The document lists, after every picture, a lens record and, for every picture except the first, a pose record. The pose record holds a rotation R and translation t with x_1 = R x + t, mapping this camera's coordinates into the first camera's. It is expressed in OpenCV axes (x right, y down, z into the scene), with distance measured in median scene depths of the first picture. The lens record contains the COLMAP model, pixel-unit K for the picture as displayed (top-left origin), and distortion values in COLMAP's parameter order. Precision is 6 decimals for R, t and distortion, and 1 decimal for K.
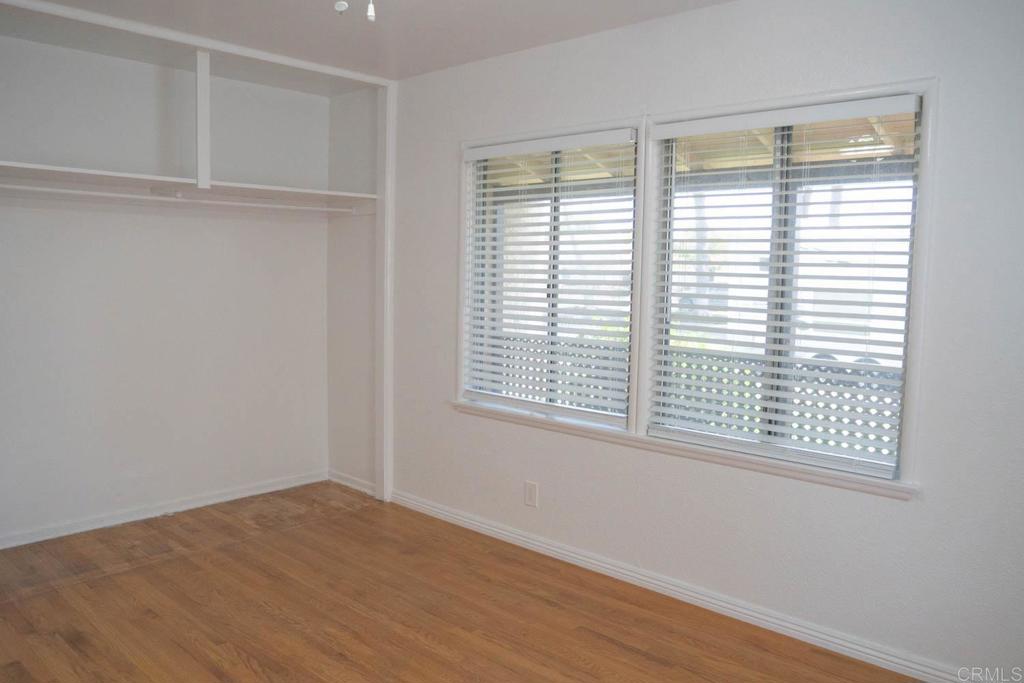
lens RADIAL K [[774.9, 0, 495.9], [0, 774.9, 338.7], [0, 0, 1]] dist [-0.102989, 0.066847]
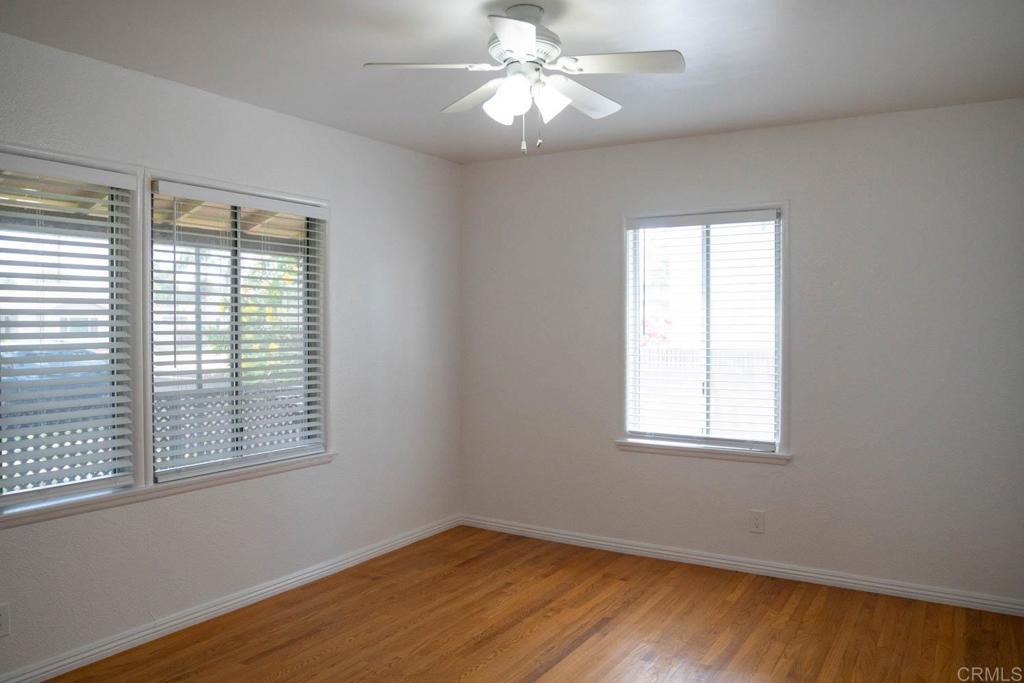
lens RADIAL K [[774.9, 0, 495.9], [0, 774.9, 338.7], [0, 0, 1]] dist [-0.102989, 0.066847]
pose [[-0.208647, -0.035470, 0.977348, -0.818286], [0.078760, 0.995487, 0.052942, -0.076631], [-0.974815, 0.088022, -0.204911, 0.718616]]
